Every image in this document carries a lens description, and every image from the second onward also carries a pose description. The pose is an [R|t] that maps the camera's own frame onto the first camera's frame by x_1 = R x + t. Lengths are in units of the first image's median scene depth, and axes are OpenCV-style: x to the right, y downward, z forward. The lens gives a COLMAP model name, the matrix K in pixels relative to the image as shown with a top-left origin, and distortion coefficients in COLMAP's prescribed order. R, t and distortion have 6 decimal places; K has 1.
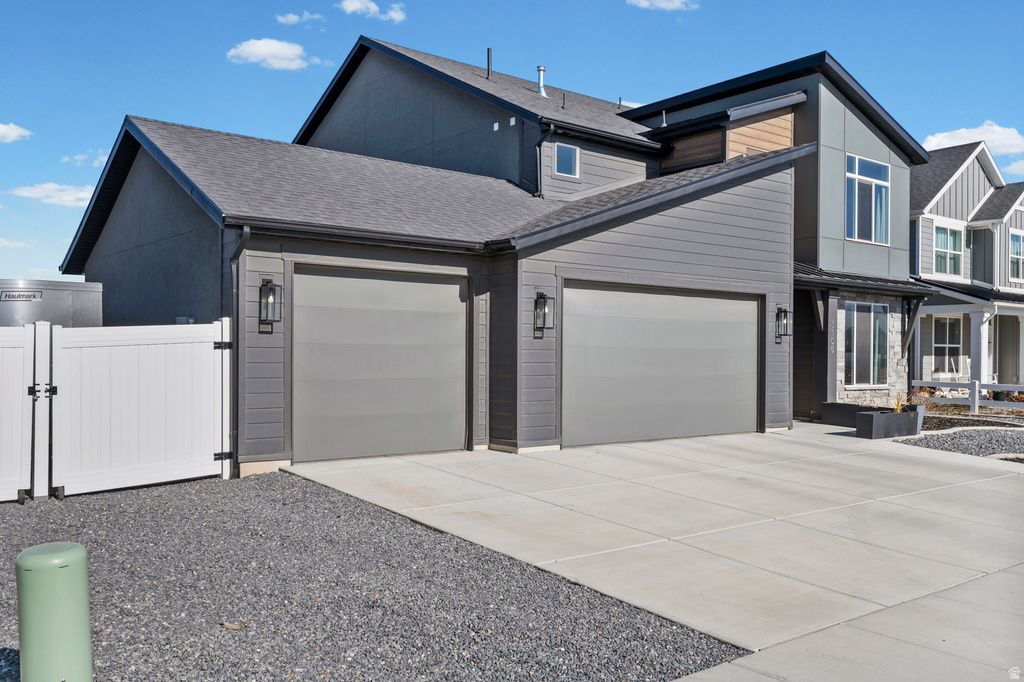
lens RADIAL K [[883.0, 0, 518.0], [0, 883.0, 342.3], [0, 0, 1]] dist [-0.005225, 0.016147]
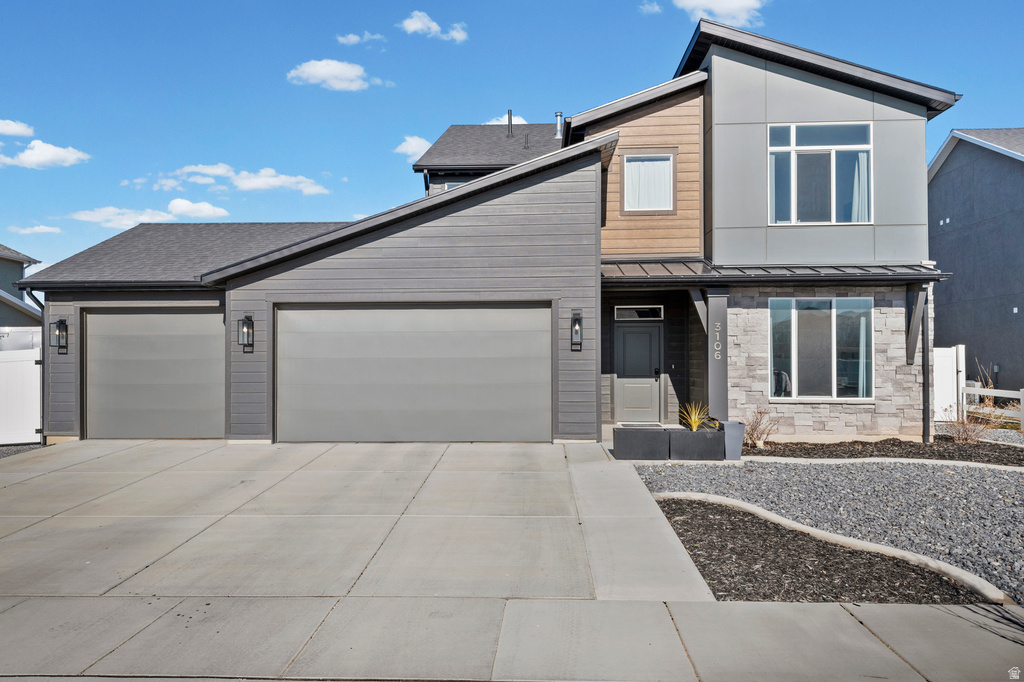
lens RADIAL K [[659.7, 0, 514.0], [0, 659.7, 353.2], [0, 0, 1]] dist [0.015300, -0.012215]
pose [[0.749058, -0.023767, -0.662078, 0.999615], [0.018106, 0.999717, -0.015403, 0.018943], [0.662257, -0.000450, 0.749277, 0.595337]]
